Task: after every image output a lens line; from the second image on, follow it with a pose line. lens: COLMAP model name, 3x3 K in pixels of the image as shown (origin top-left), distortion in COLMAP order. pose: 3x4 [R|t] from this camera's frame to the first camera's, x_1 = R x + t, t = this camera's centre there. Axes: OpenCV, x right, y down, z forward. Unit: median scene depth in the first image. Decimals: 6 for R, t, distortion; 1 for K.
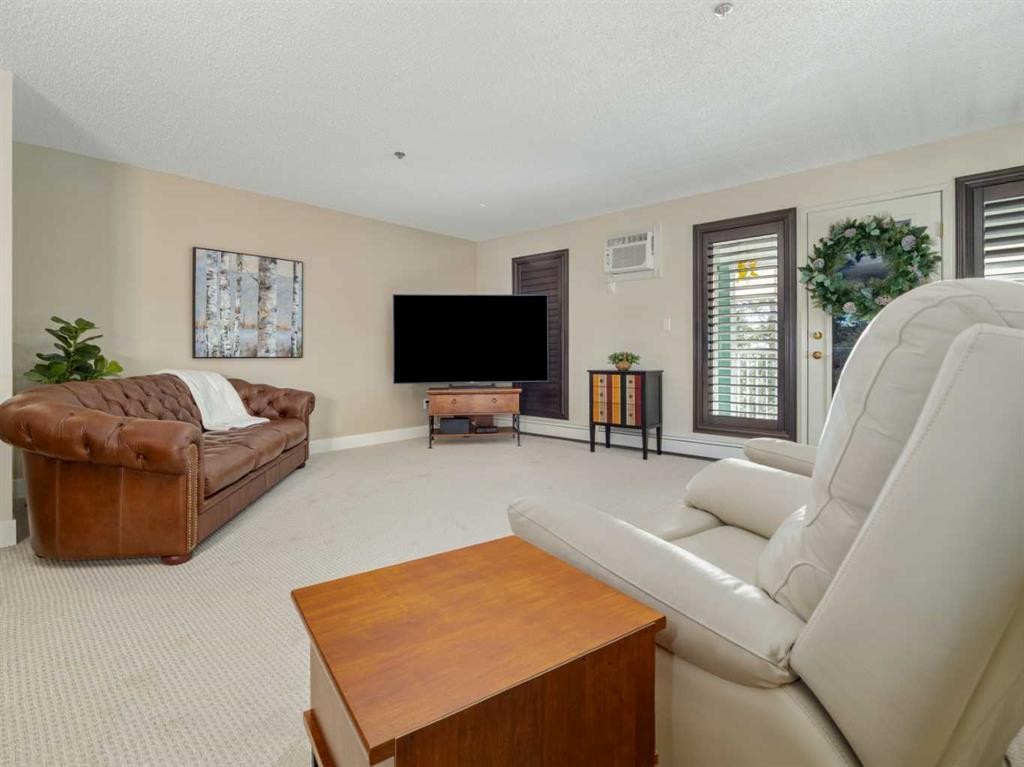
lens RADIAL K [[498.9, 0, 512.6], [0, 498.9, 352.5], [0, 0, 1]] dist [-0.013670, -0.000673]
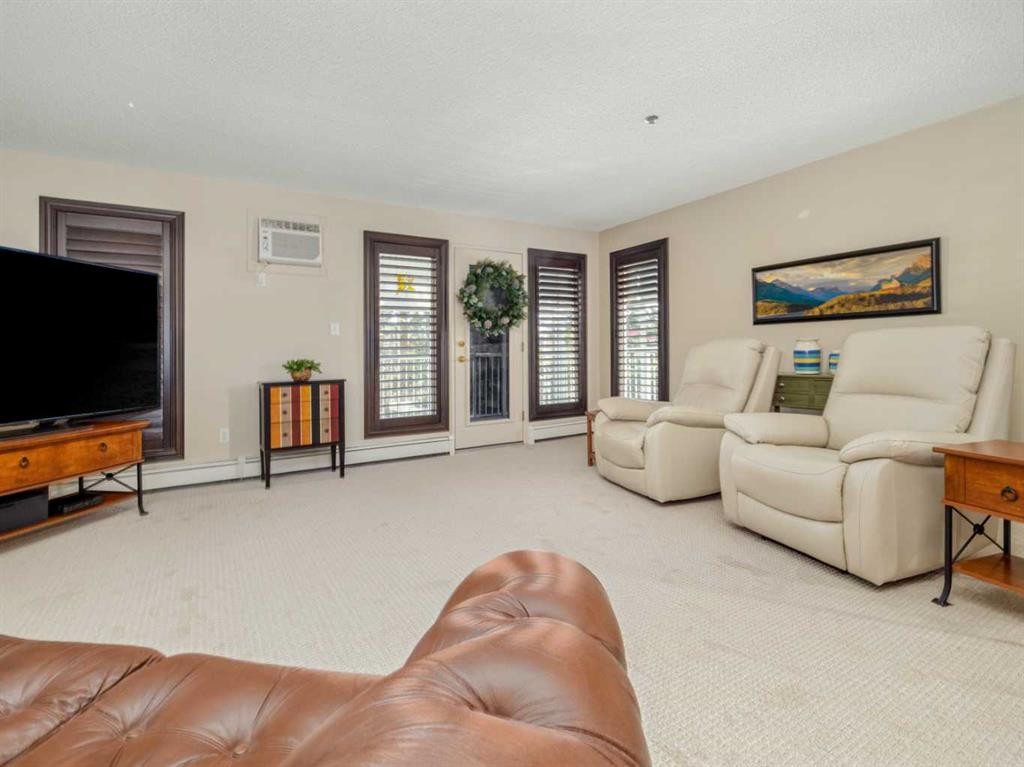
lens RADIAL K [[500.2, 0, 500.1], [0, 500.2, 351.3], [0, 0, 1]] dist [-0.009850, 0.000004]
pose [[0.287484, 0.004714, 0.957774, -0.511070], [0.015962, 0.999825, -0.009712, -0.000536], [-0.957652, 0.018080, 0.287359, 0.454106]]
